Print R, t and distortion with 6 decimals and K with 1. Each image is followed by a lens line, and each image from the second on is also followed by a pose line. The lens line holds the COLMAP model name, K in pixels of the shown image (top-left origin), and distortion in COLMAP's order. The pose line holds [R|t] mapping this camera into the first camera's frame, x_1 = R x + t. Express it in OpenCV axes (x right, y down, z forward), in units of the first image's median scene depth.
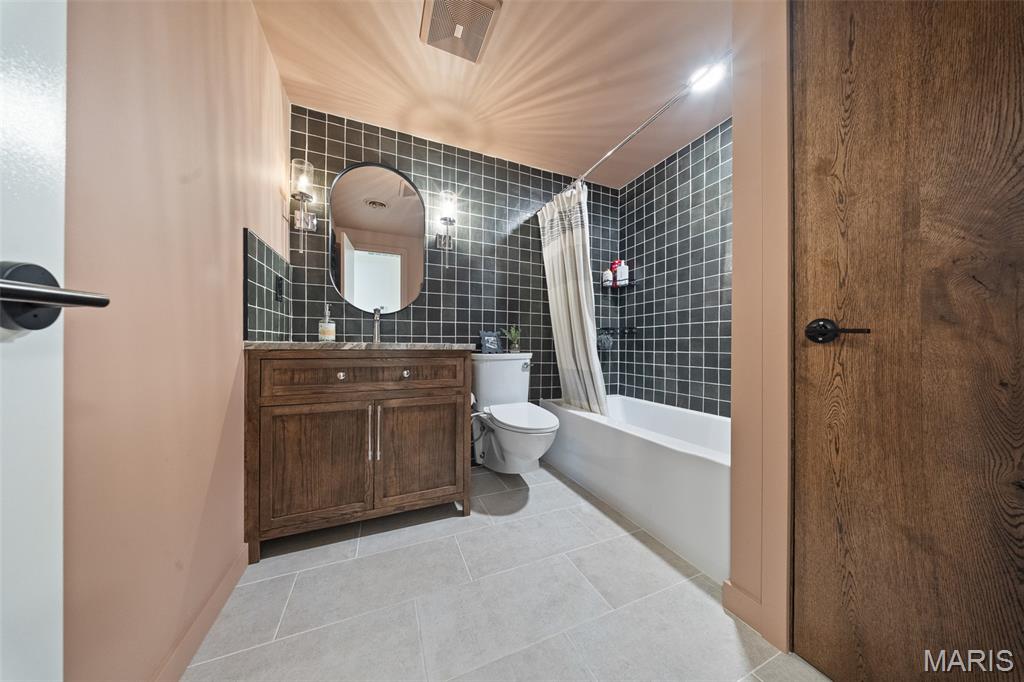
lens RADIAL K [[312.1, 0, 510.8], [0, 312.1, 344.8], [0, 0, 1]] dist [-0.000140, -0.000950]
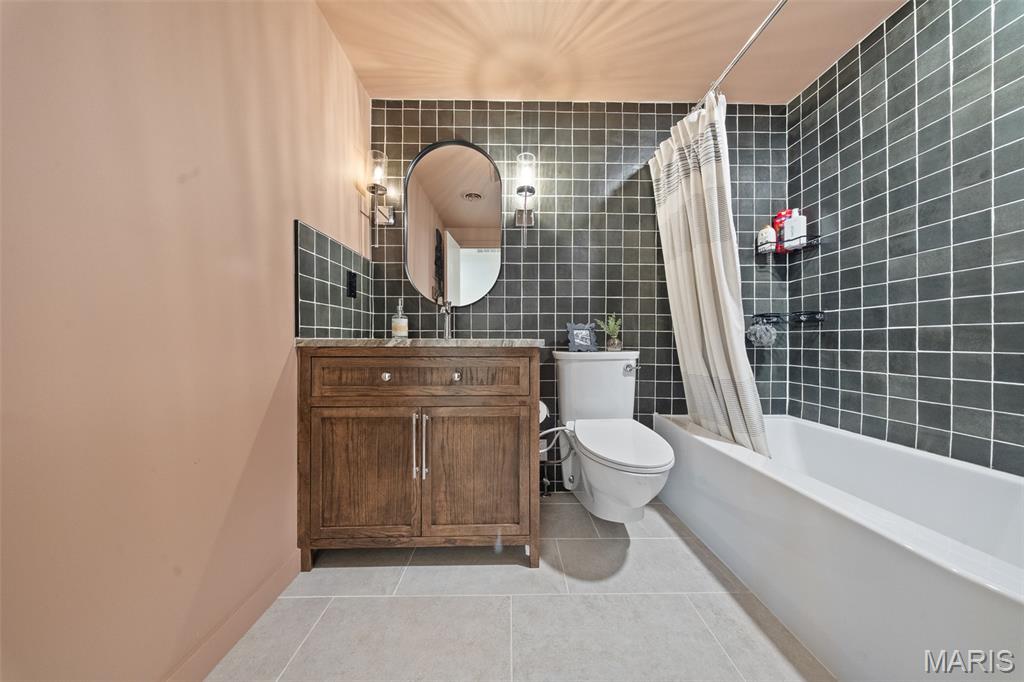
lens RADIAL K [[312.1, 0, 513.7], [0, 312.1, 342.0], [0, 0, 1]] dist [-0.000140, -0.000950]
pose [[0.925062, -0.004780, -0.379786, 0.082757], [0.005345, 0.999986, 0.000432, 0.002655], [0.379778, -0.002429, 0.925074, 0.234057]]
